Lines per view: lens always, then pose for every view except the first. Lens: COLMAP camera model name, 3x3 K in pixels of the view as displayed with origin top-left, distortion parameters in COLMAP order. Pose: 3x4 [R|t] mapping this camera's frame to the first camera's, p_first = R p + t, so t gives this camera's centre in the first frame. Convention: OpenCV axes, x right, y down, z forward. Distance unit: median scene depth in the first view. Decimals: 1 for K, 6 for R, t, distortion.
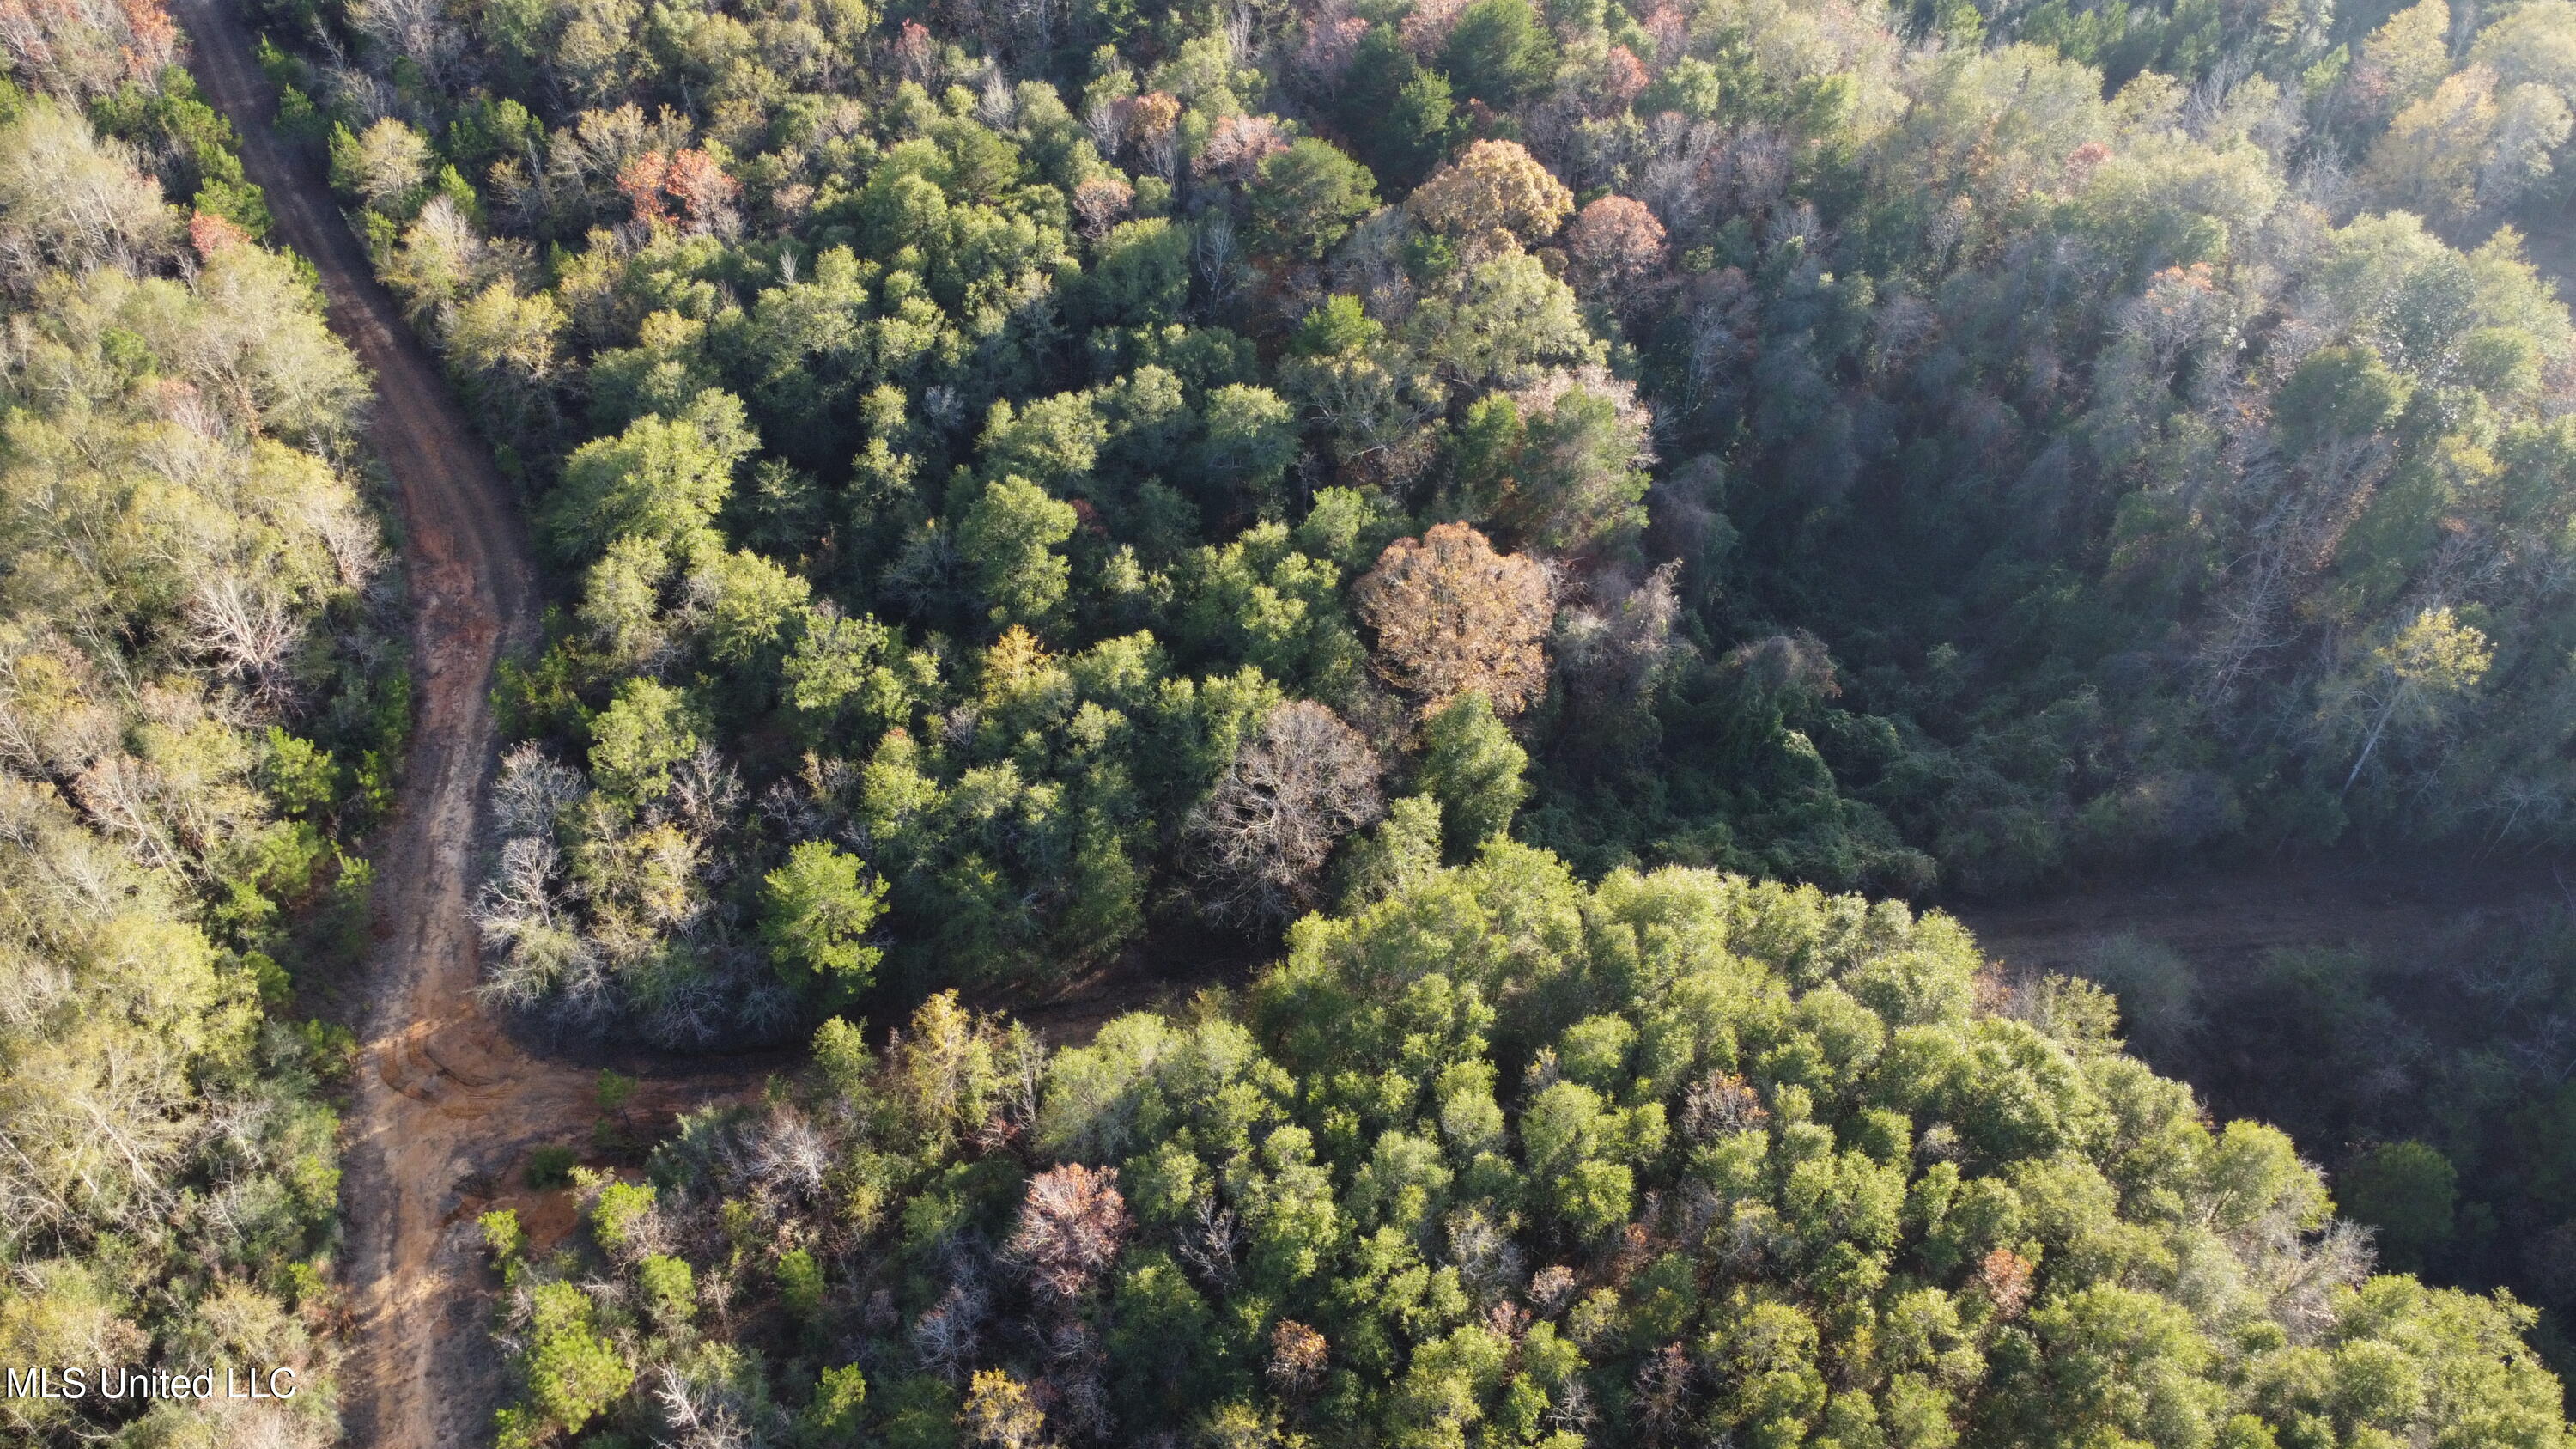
lens RADIAL K [[1938.7, 0, 1286.9], [0, 1938.7, 700.7], [0, 0, 1]] dist [0.003107, 0.000463]
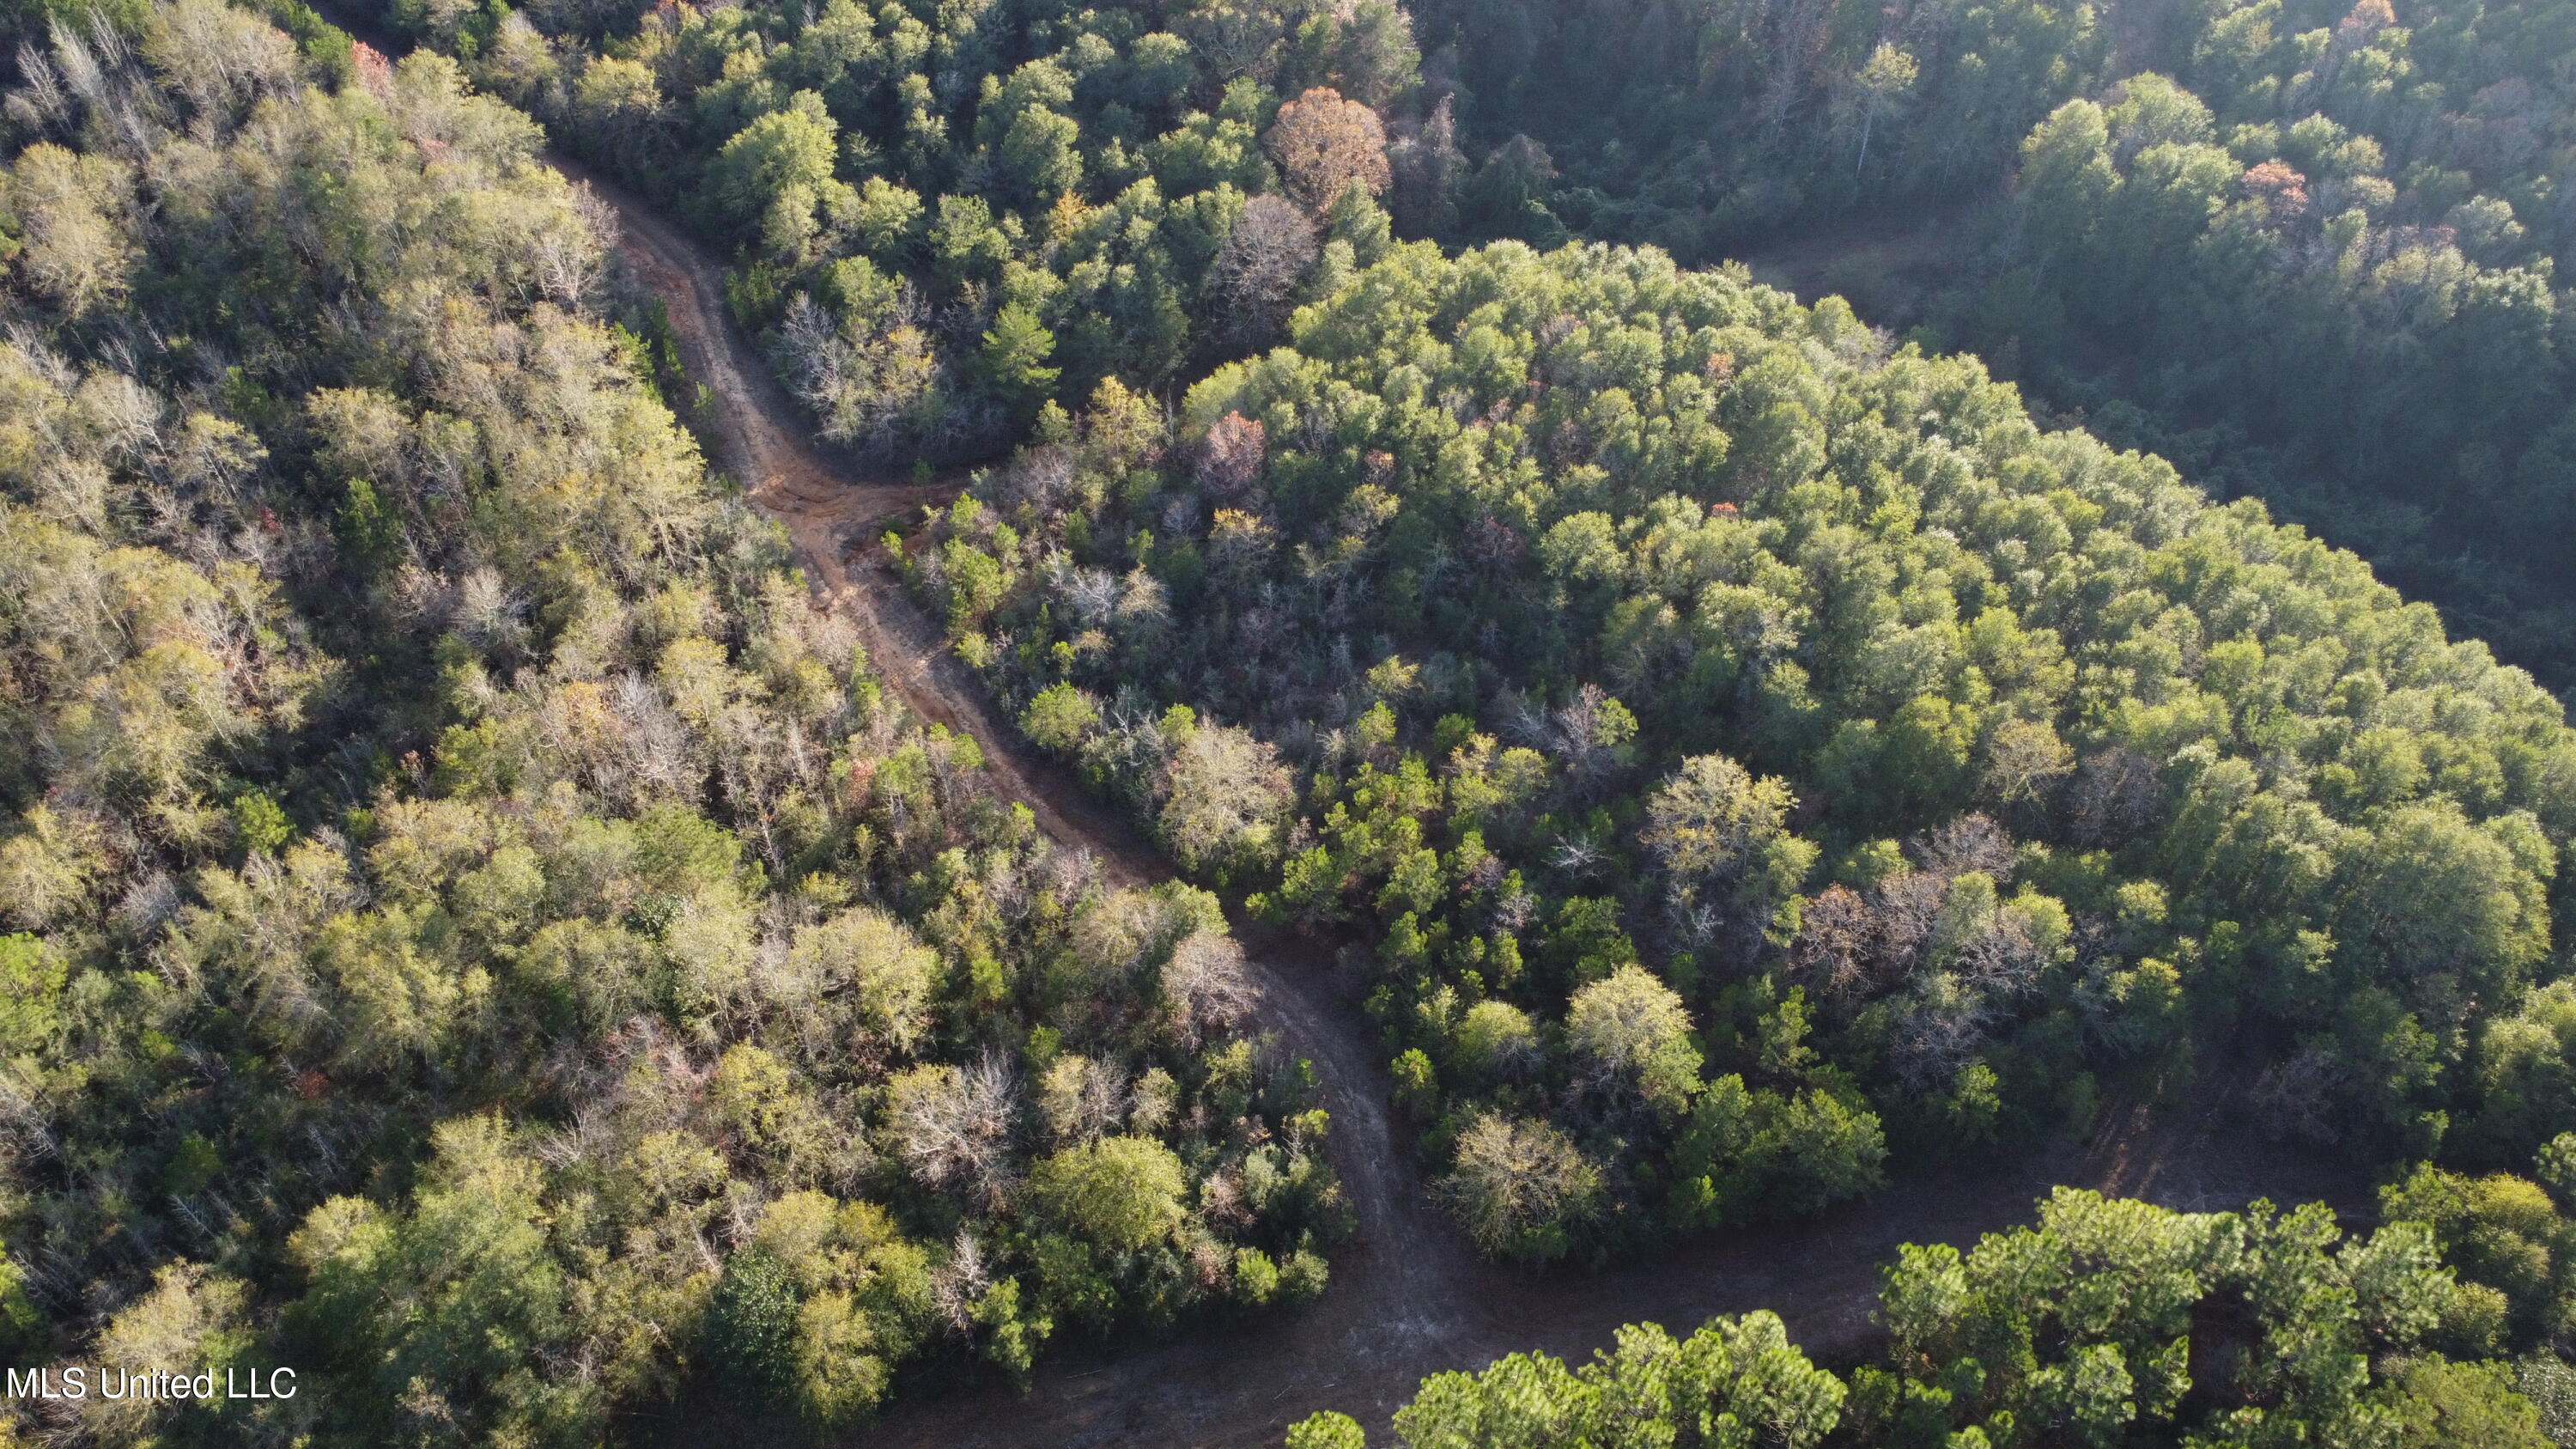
lens RADIAL K [[1934.4, 0, 1274.4], [0, 1934.4, 726.7], [0, 0, 1]] dist [0.004313, -0.002394]
pose [[0.965475, -0.204199, 0.161741, -0.323831], [0.191718, 0.977360, 0.089510, 0.283368], [-0.176357, -0.055411, 0.982765, -0.612986]]
